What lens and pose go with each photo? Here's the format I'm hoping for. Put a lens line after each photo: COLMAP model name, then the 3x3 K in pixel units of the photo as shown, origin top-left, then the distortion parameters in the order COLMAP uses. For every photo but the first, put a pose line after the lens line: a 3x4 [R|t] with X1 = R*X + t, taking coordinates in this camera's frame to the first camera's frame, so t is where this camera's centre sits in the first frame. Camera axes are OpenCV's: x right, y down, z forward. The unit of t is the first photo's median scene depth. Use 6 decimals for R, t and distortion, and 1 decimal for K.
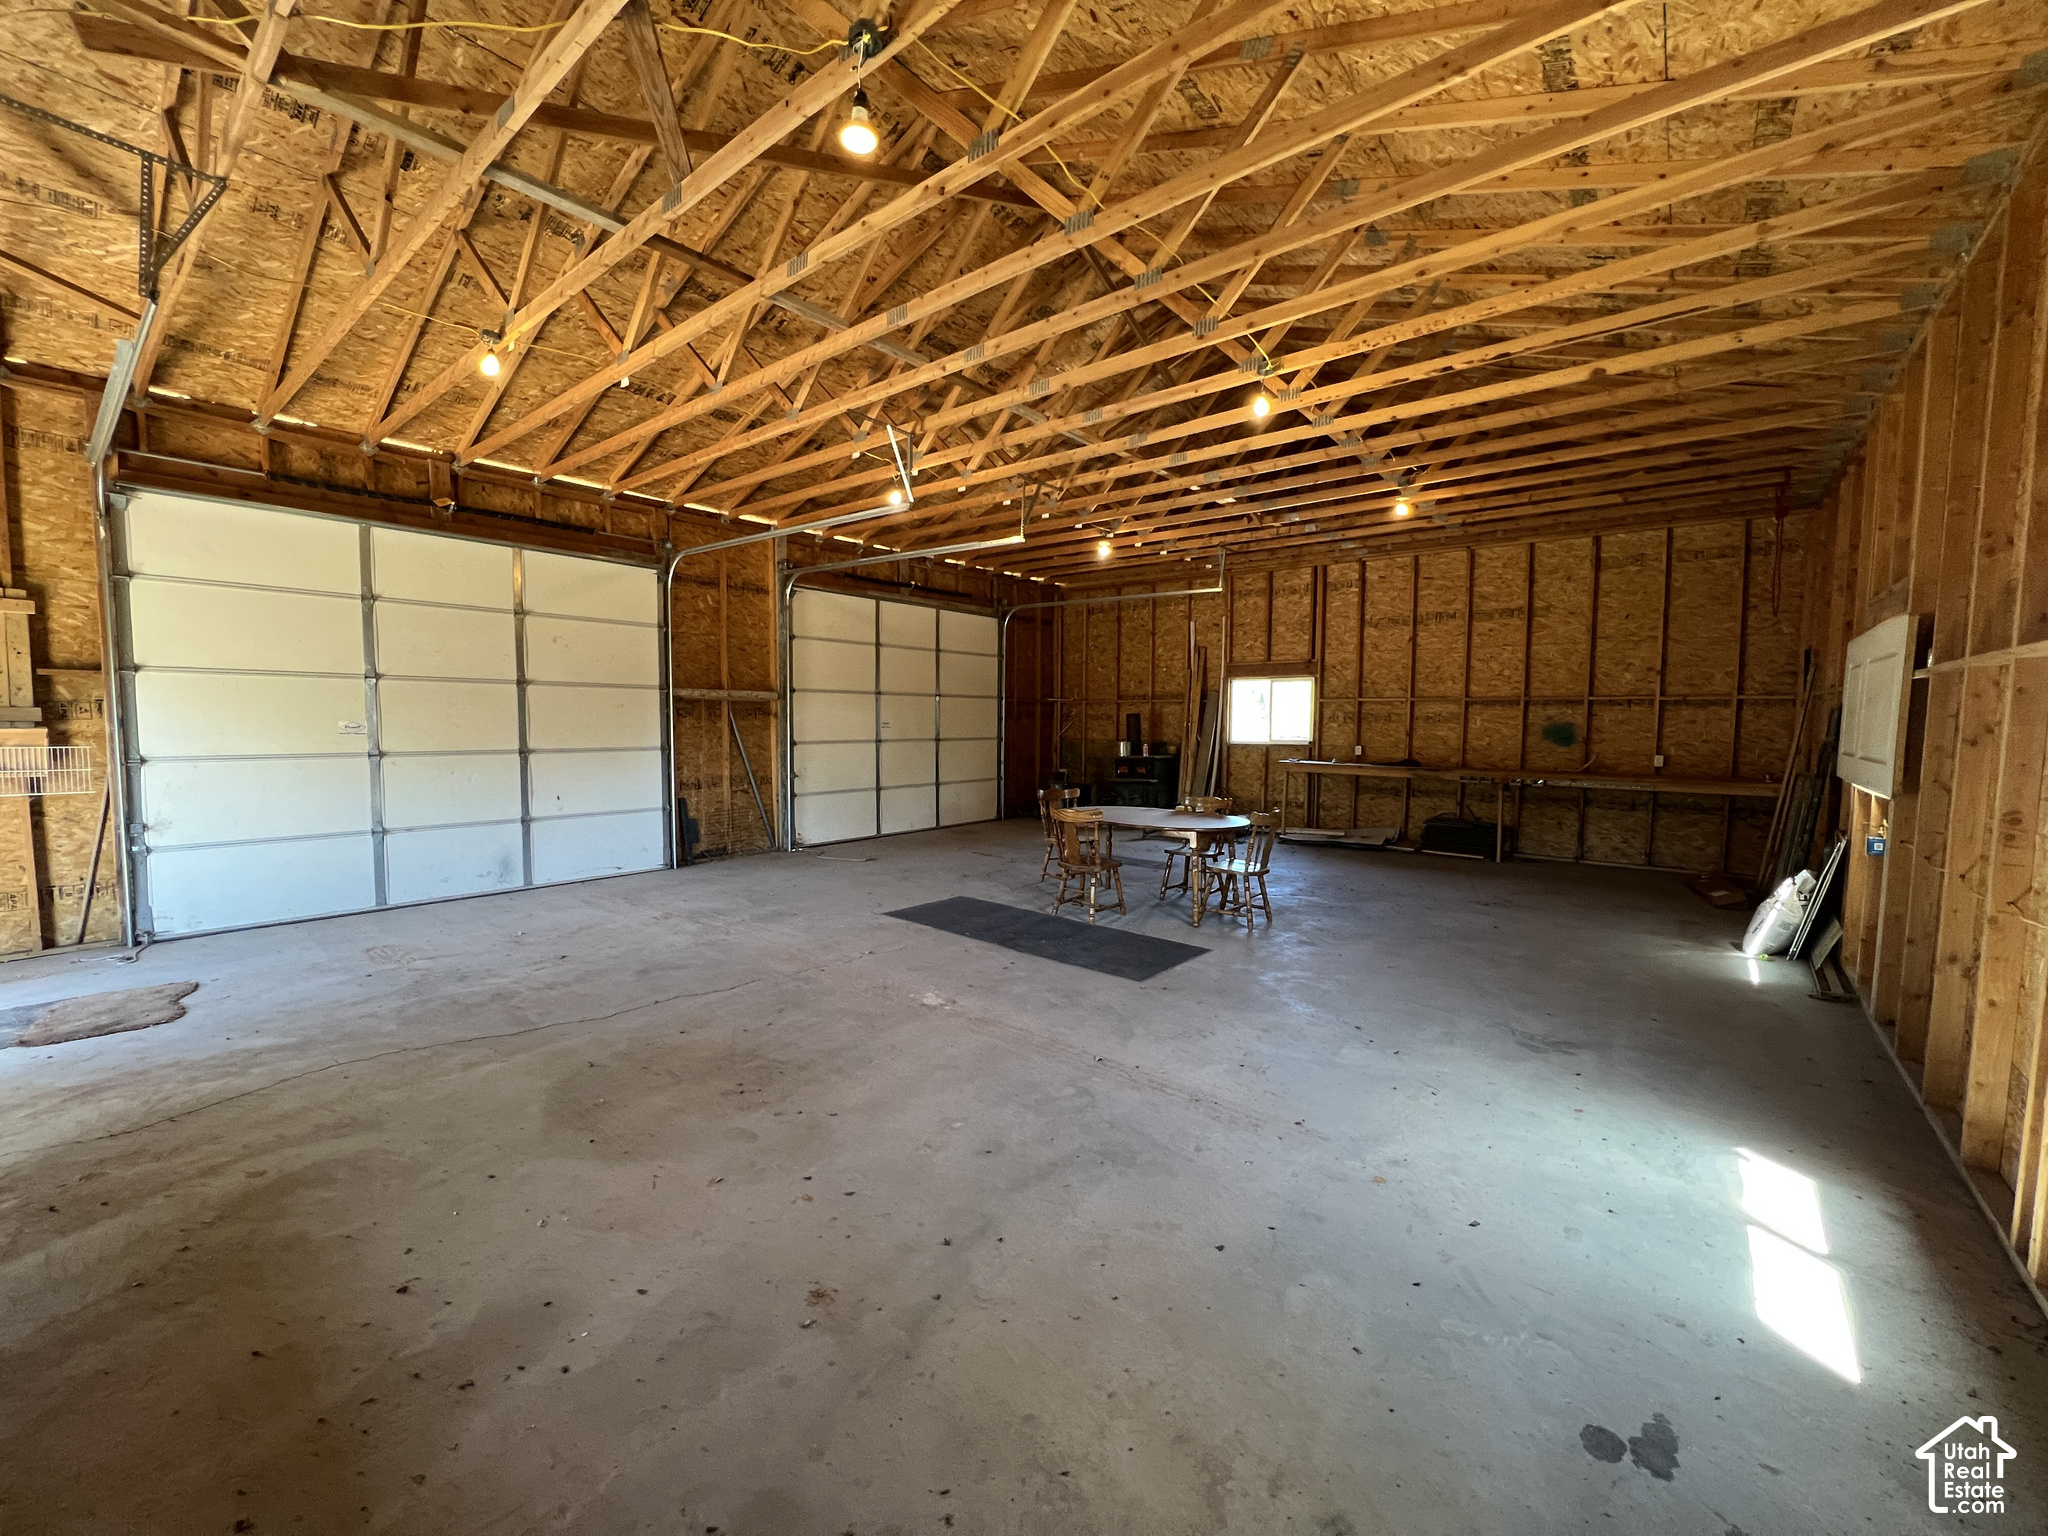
lens RADIAL K [[816.8, 0, 1027.2], [0, 816.8, 772.9], [0, 0, 1]] dist [-0.000156, -0.000435]
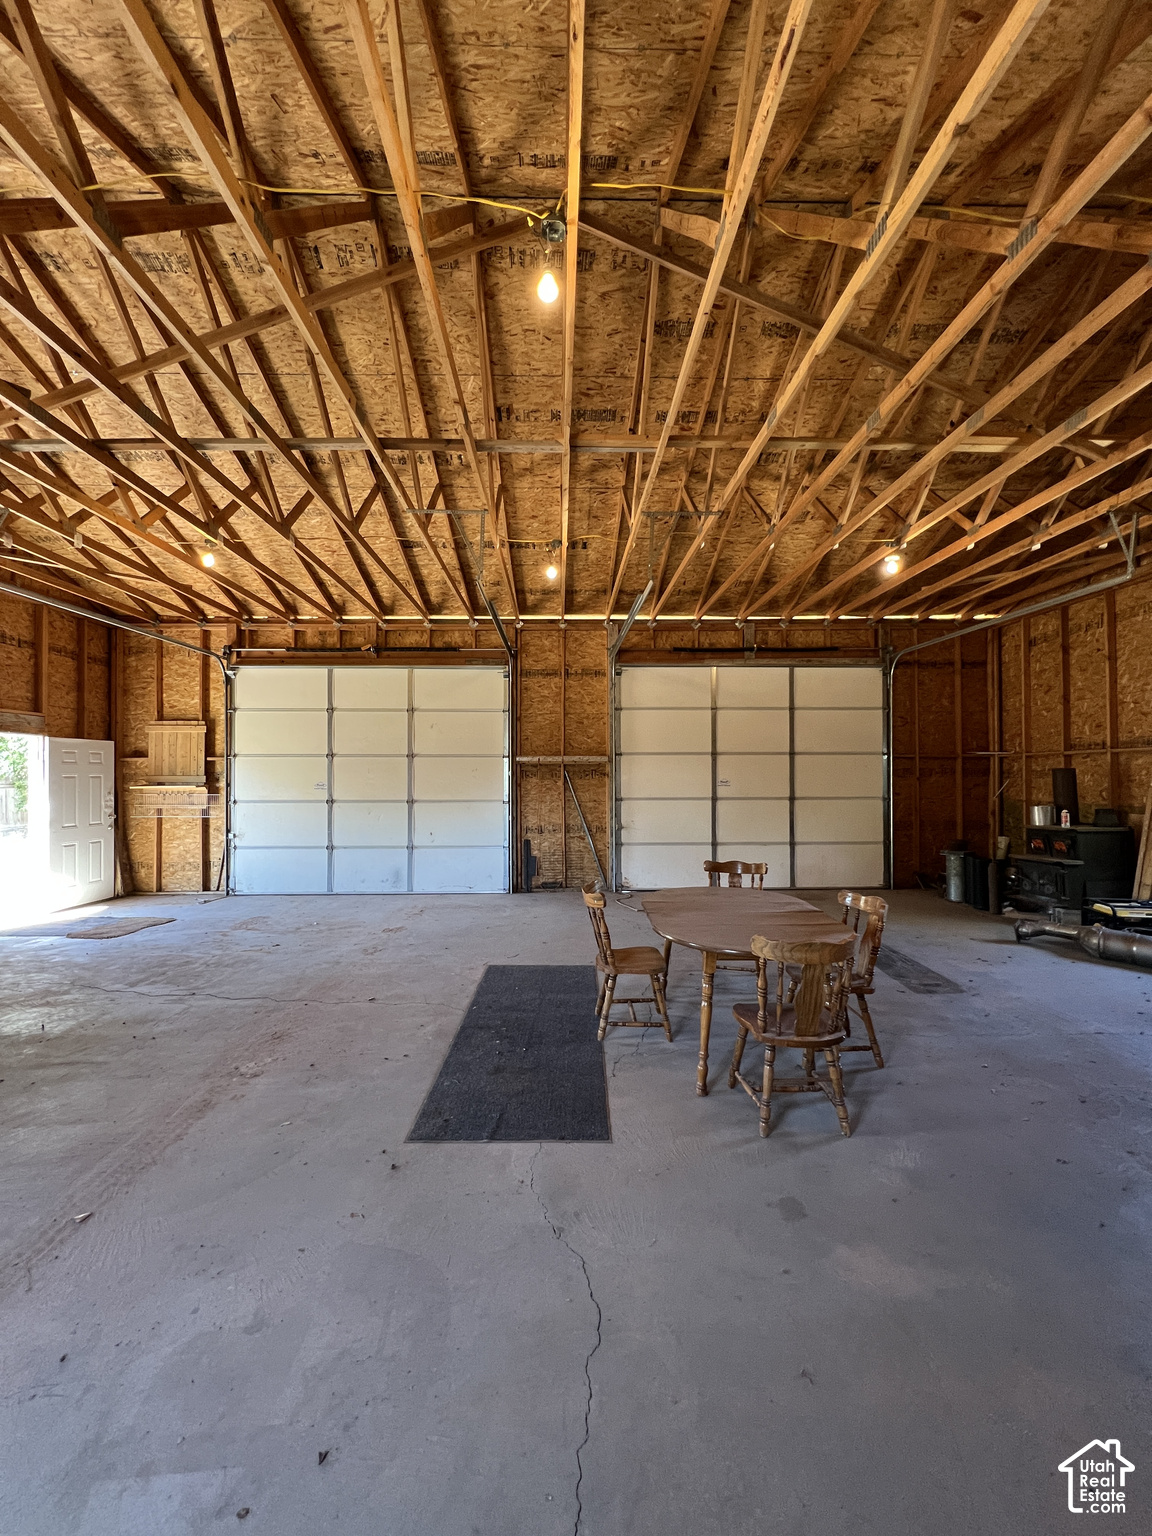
lens RADIAL K [[612.6, 0, 572.9], [0, 612.6, 768.4], [0, 0, 1]] dist [-0.000156, -0.000435]
pose [[0.647867, -0.017910, -0.761543, 0.432431], [-0.043903, 0.997184, -0.060802, -0.031250], [0.760488, 0.072825, 0.645256, 0.489551]]
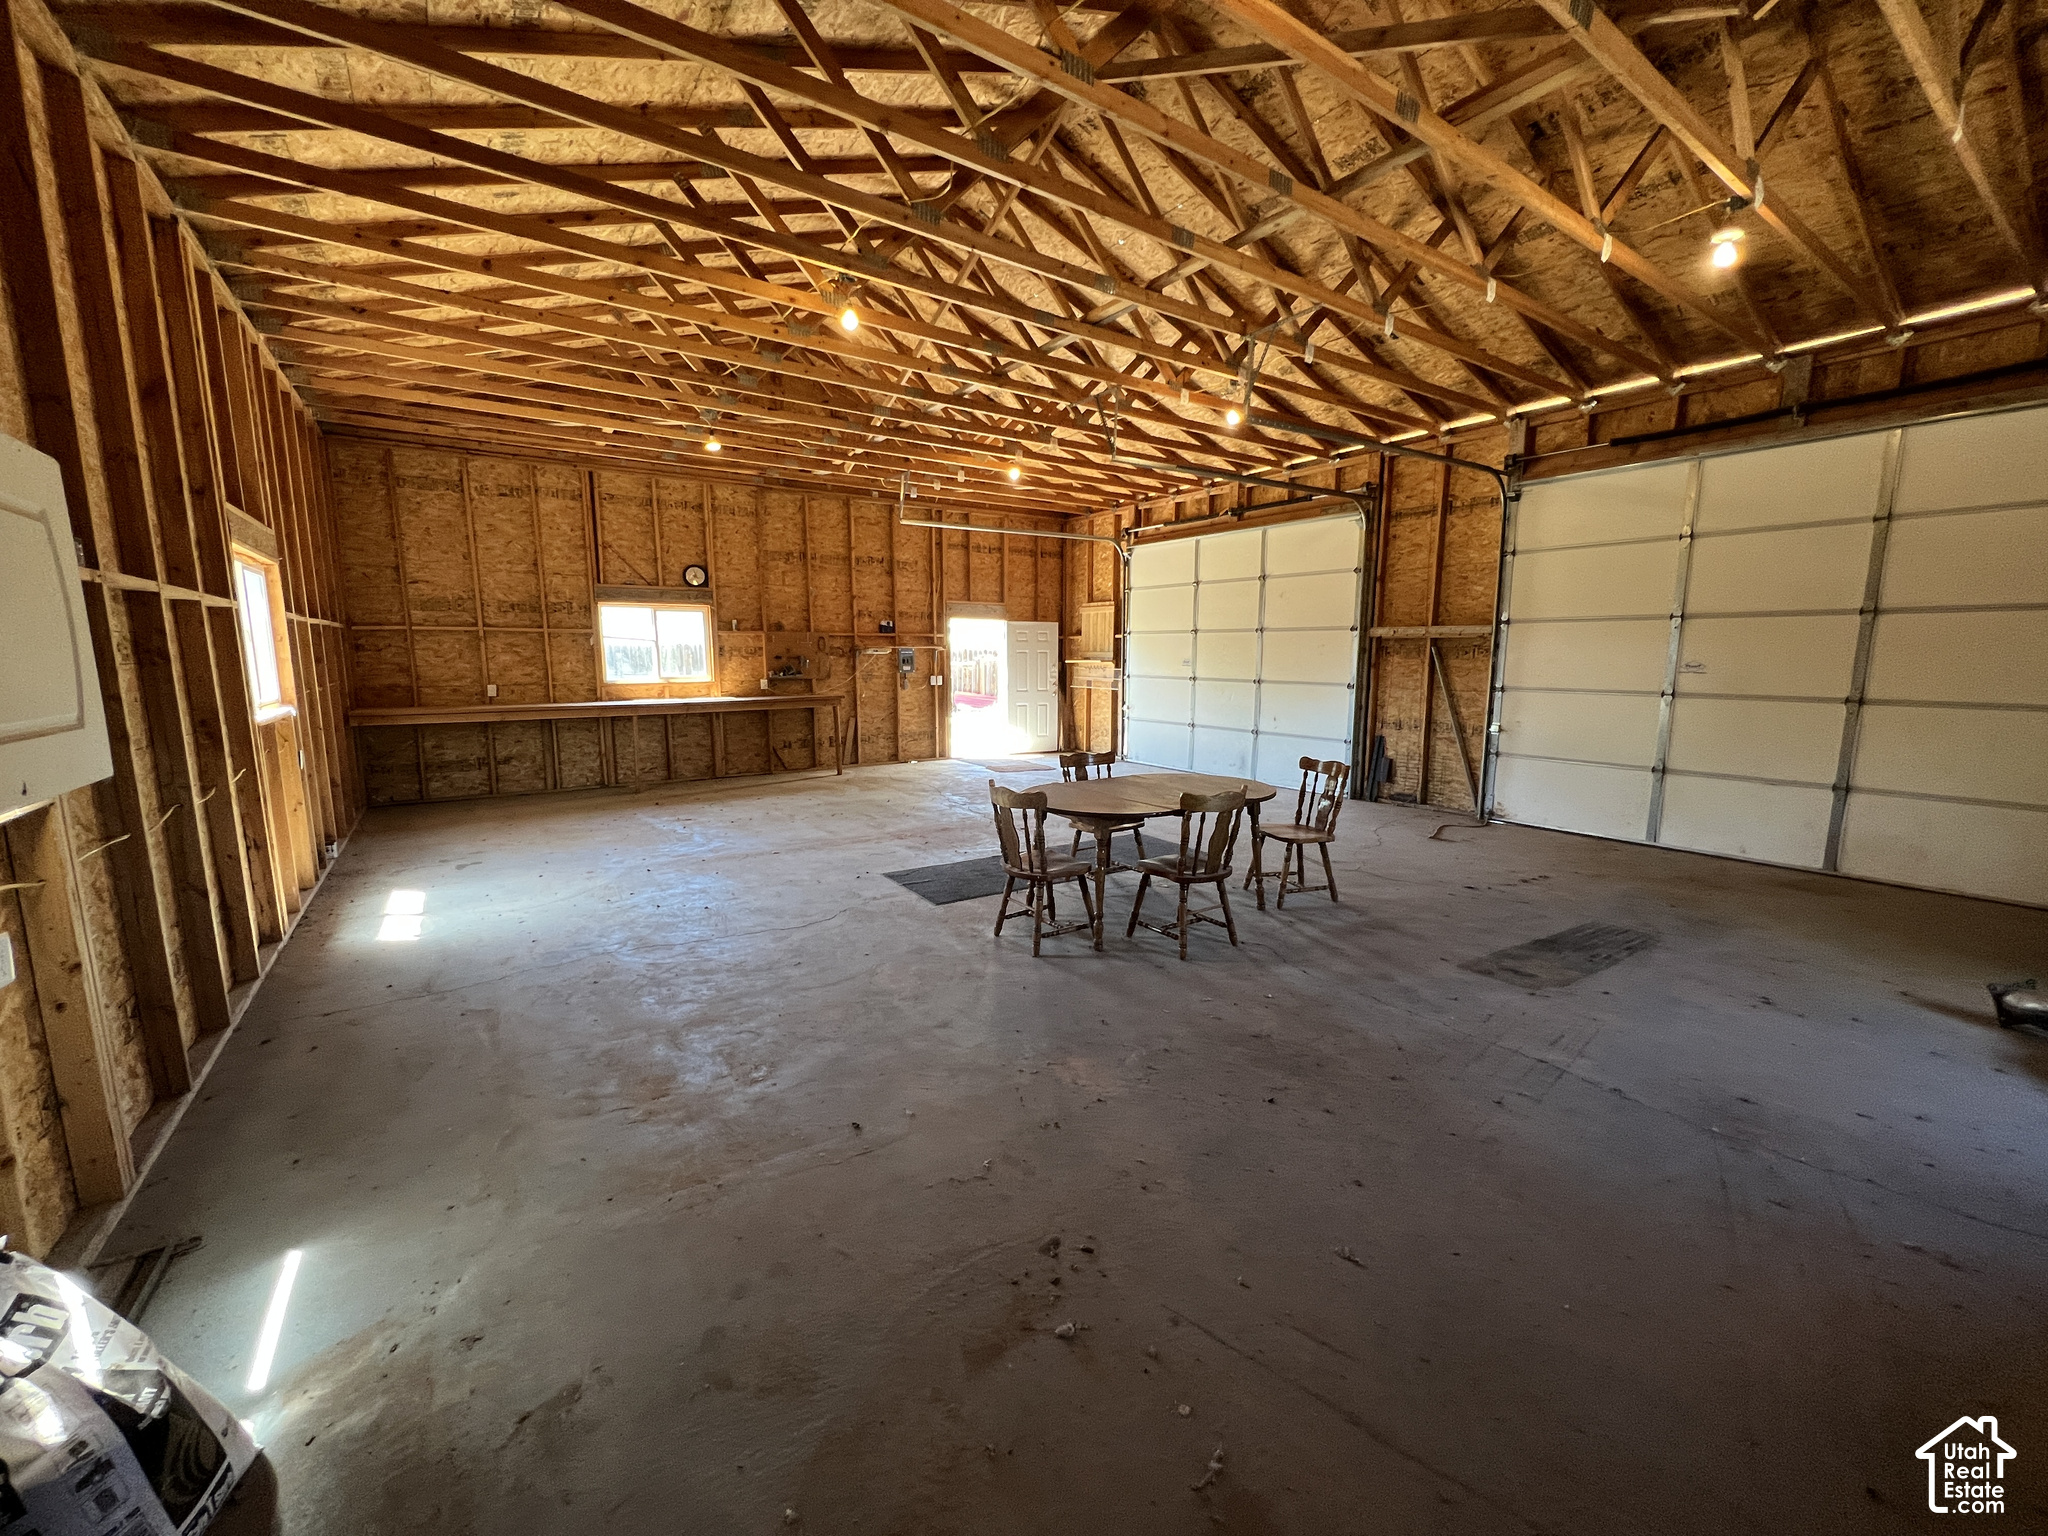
lens RADIAL K [[816.8, 0, 1024.7], [0, 816.8, 777.5], [0, 0, 1]] dist [-0.000156, -0.000435]
pose [[-0.282740, 0.138410, -0.949158, 0.795179], [-0.068743, 0.984066, 0.163978, -0.064232], [0.956730, 0.111611, -0.268720, 0.999577]]
